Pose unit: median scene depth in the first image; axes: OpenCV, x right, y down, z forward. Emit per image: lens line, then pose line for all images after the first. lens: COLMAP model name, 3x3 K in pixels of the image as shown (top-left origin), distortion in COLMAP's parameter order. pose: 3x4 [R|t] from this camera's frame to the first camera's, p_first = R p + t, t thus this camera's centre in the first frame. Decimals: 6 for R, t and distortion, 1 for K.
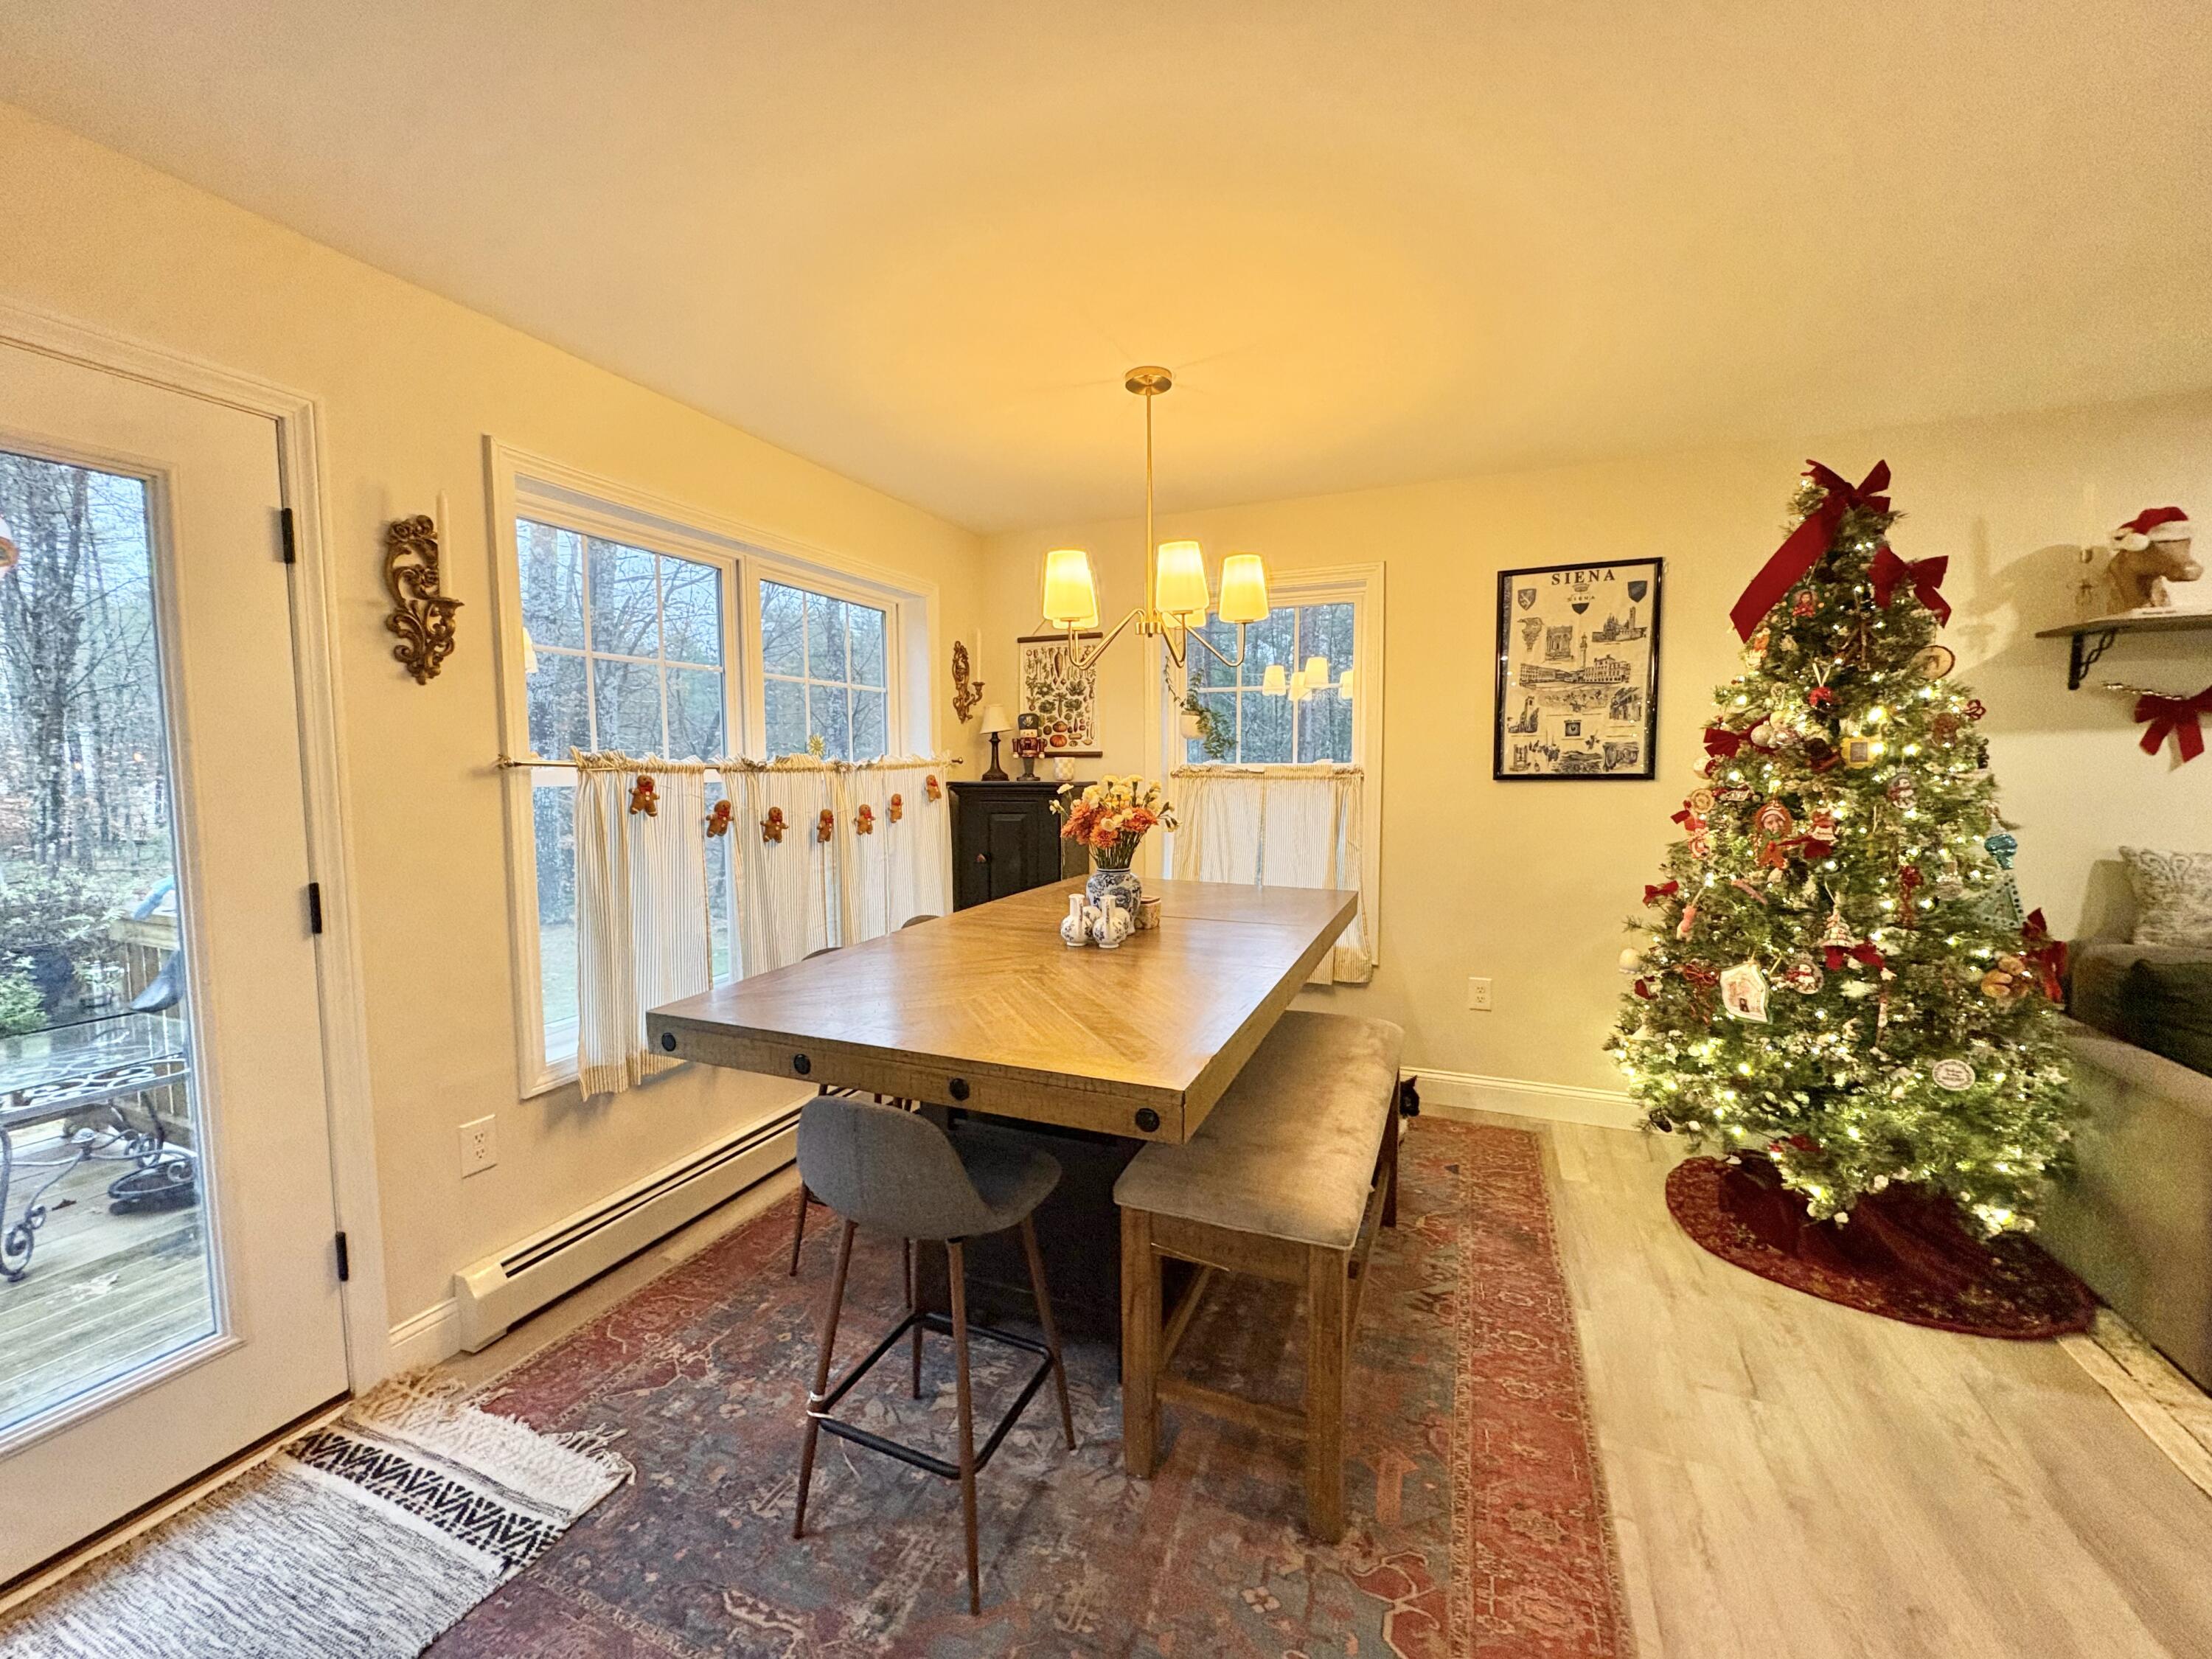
lens RADIAL K [[875.5, 0, 1100.9], [0, 875.5, 827.3], [0, 0, 1]] dist [-0.000869, 0.000291]
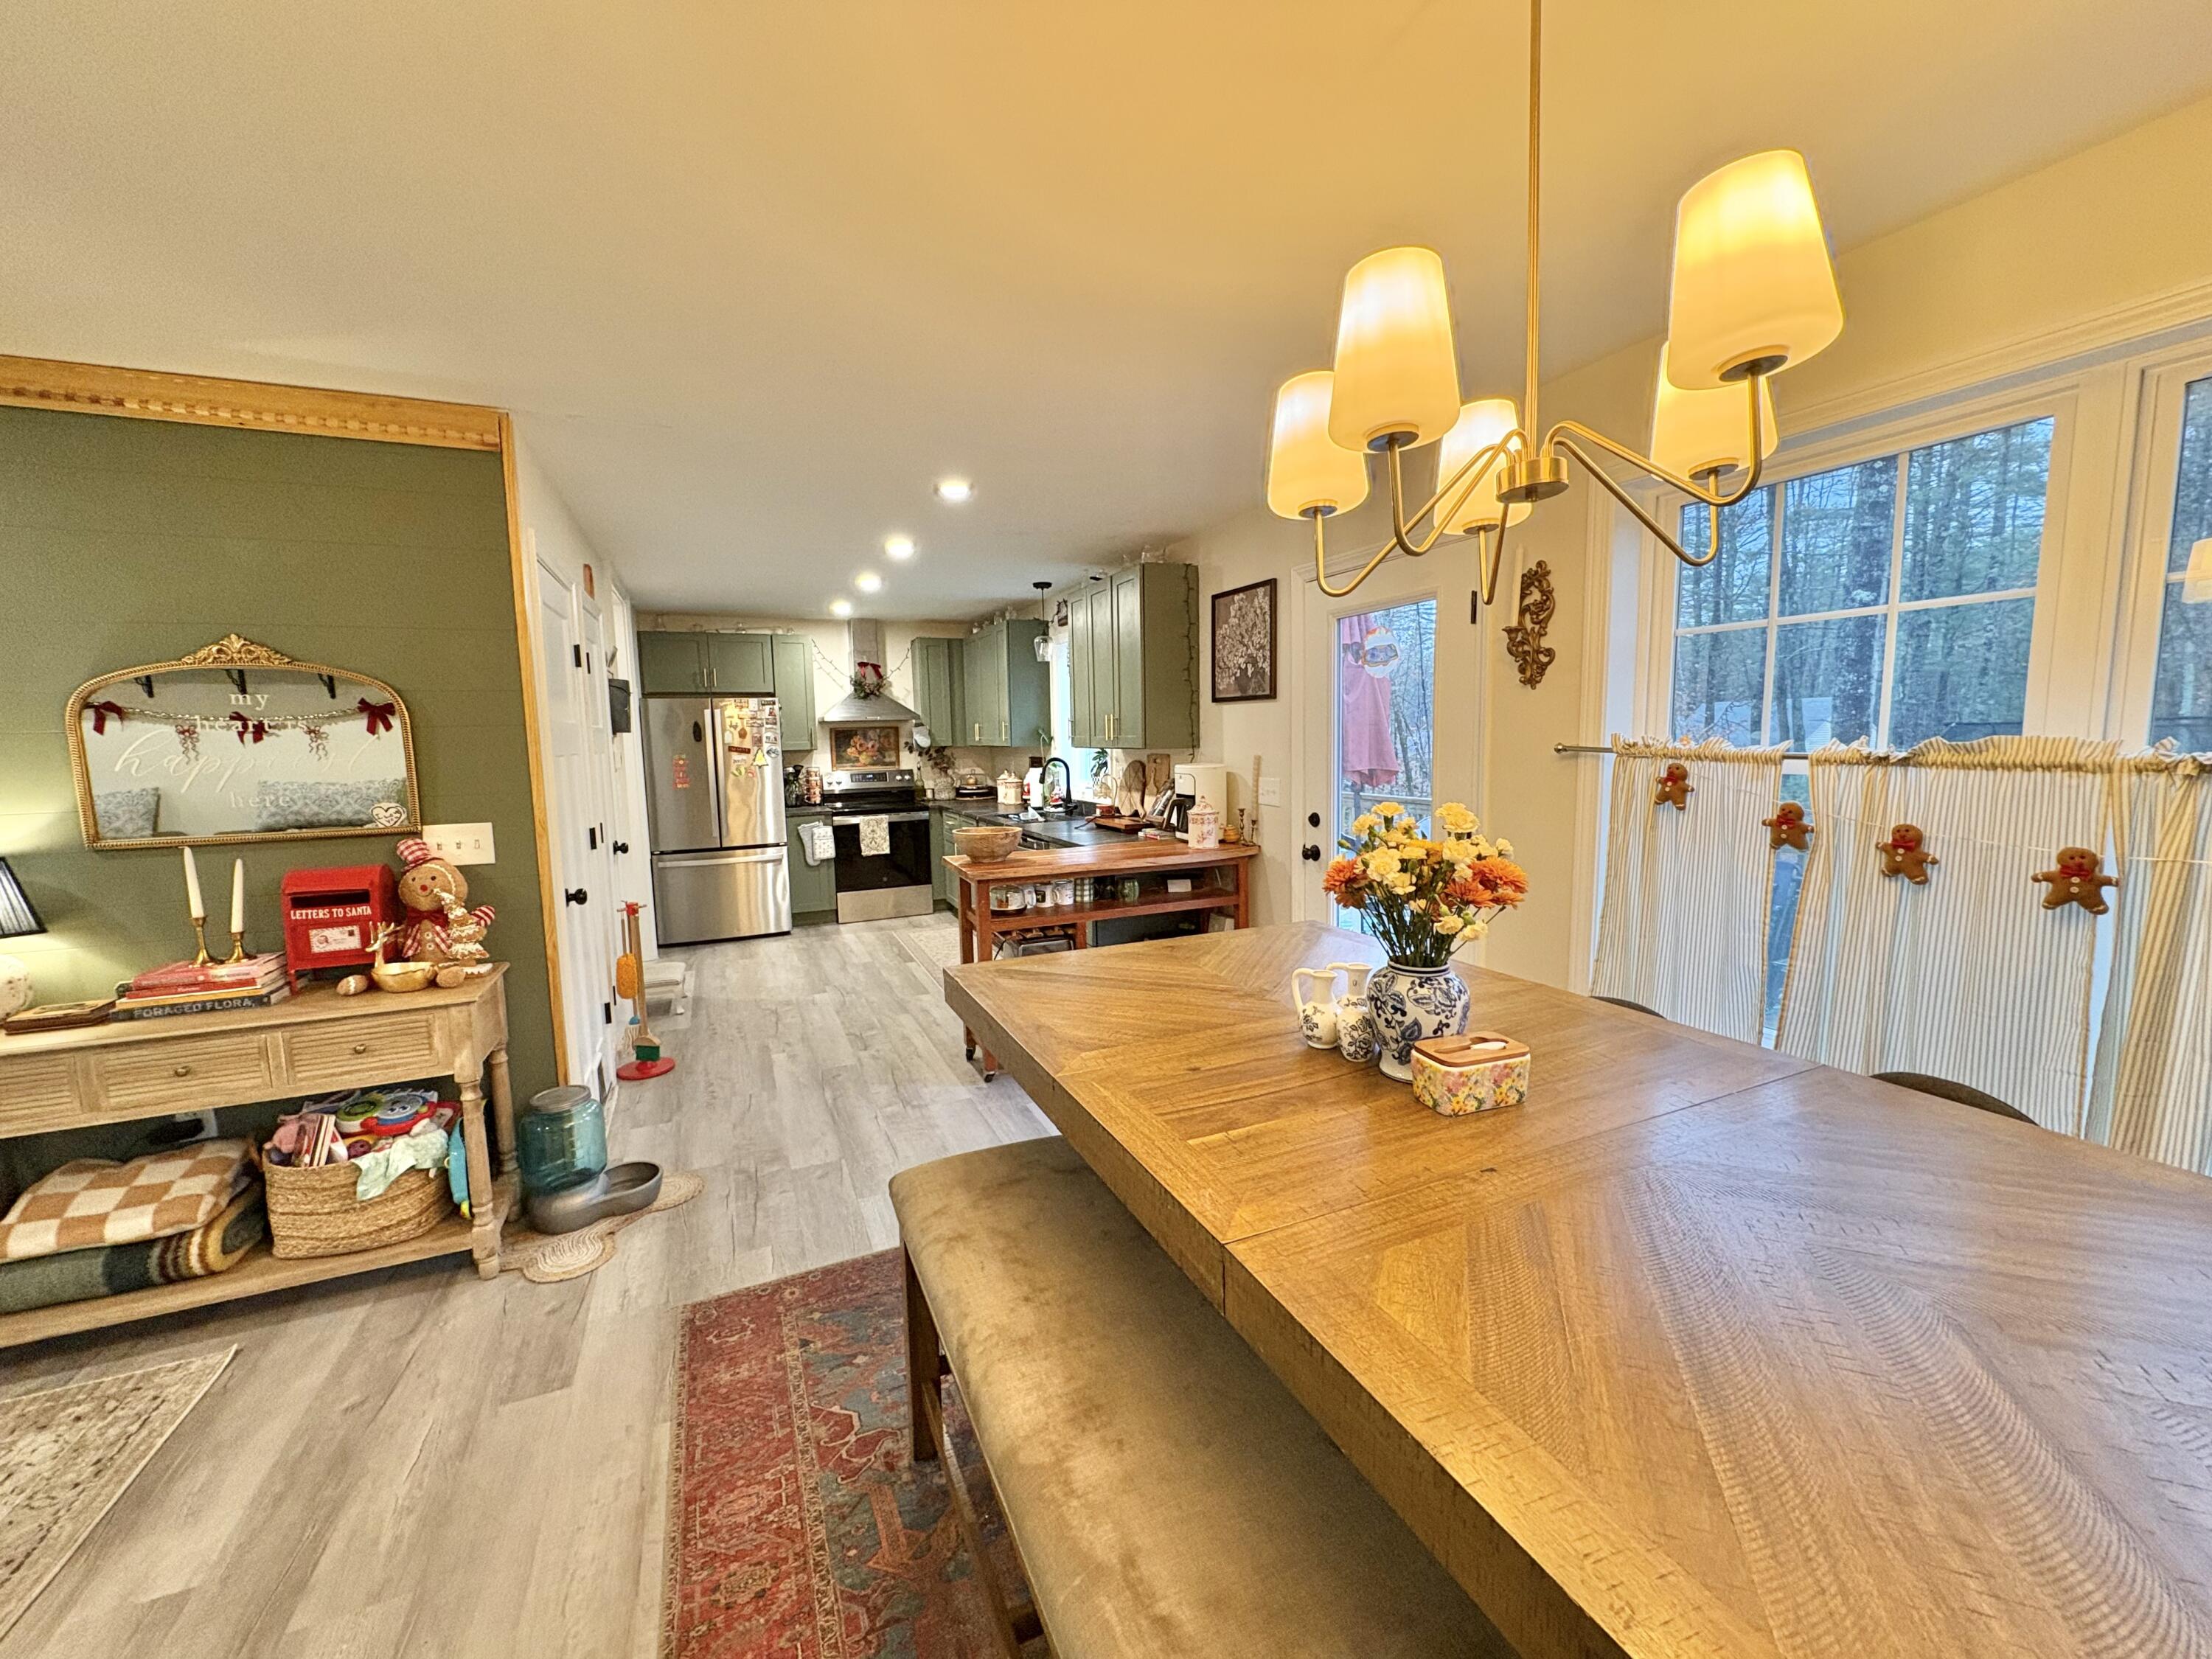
lens RADIAL K [[875.5, 0, 1103.7], [0, 875.5, 828.5], [0, 0, 1]] dist [-0.000869, 0.000291]
pose [[-0.687900, 0.098071, -0.719150, 0.414194], [-0.029258, 0.986277, 0.162486, -0.093509], [0.725216, 0.132815, -0.675590, 0.905179]]
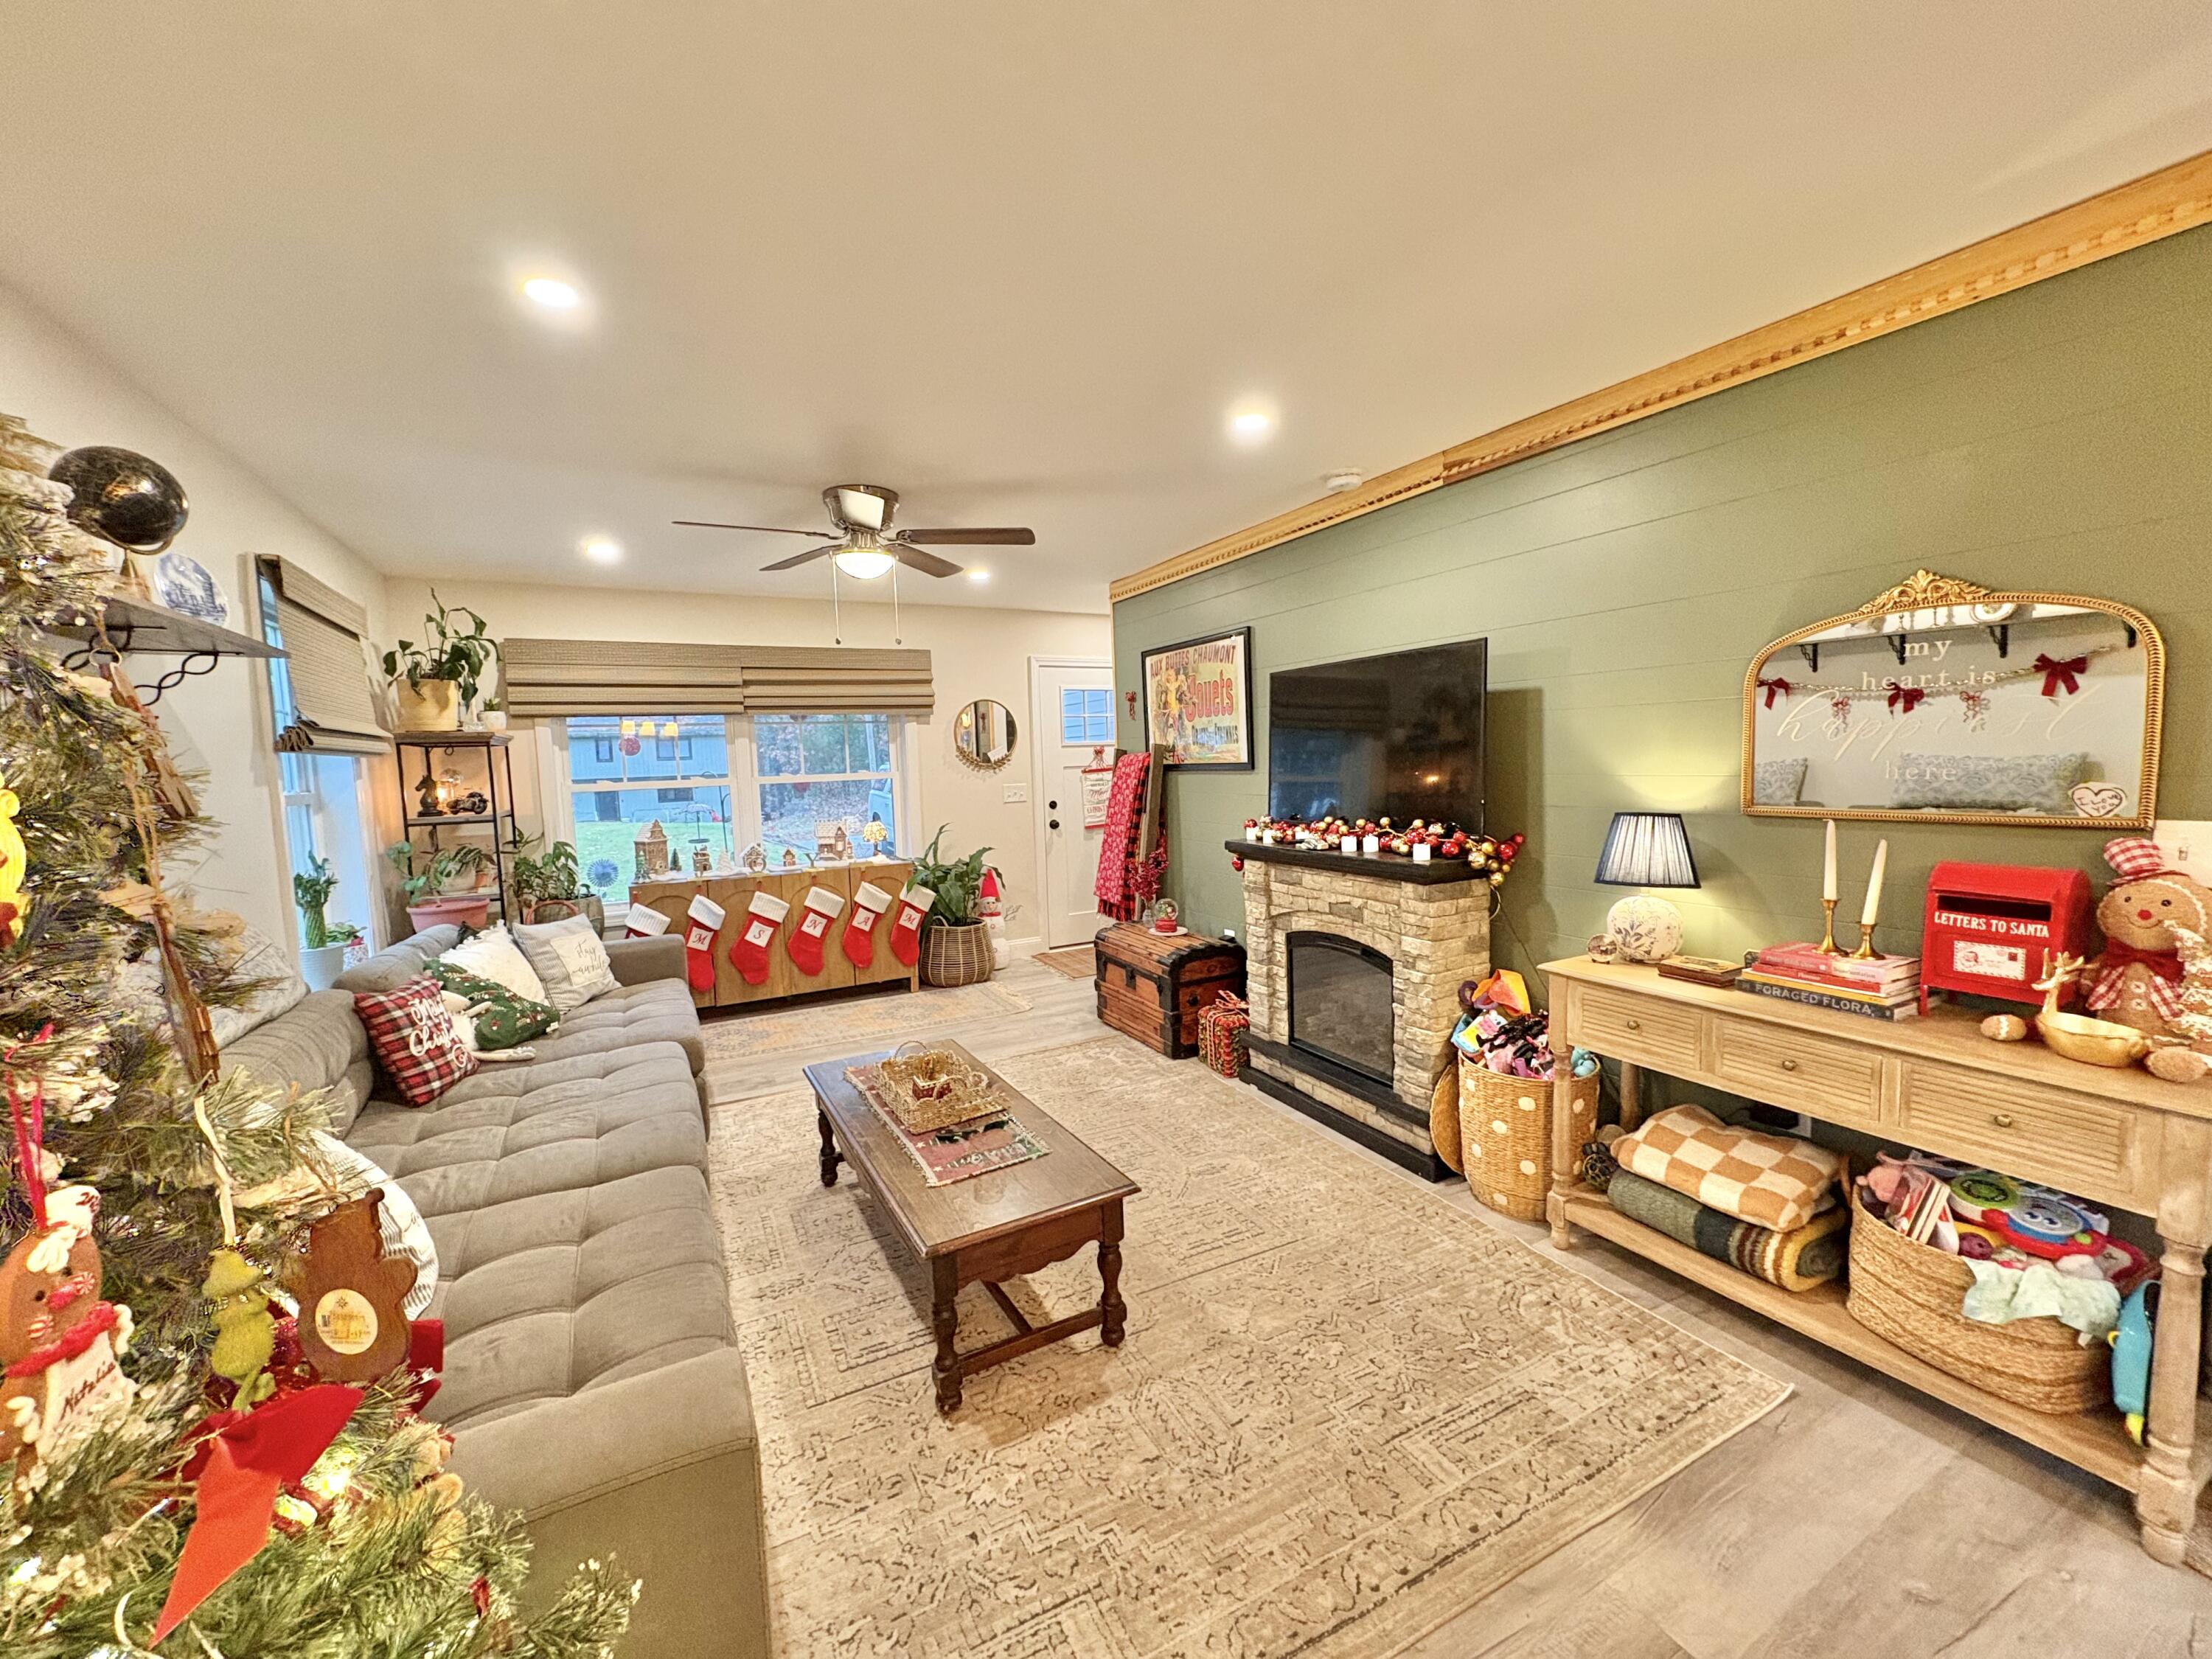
lens RADIAL K [[875.5, 0, 1104.9], [0, 875.5, 831.2], [0, 0, 1]] dist [-0.000869, 0.000291]
pose [[-0.774208, -0.022778, 0.632521, 0.423098], [0.084712, 0.986632, 0.139218, -0.067277], [-0.627236, 0.161366, -0.761929, 0.706849]]
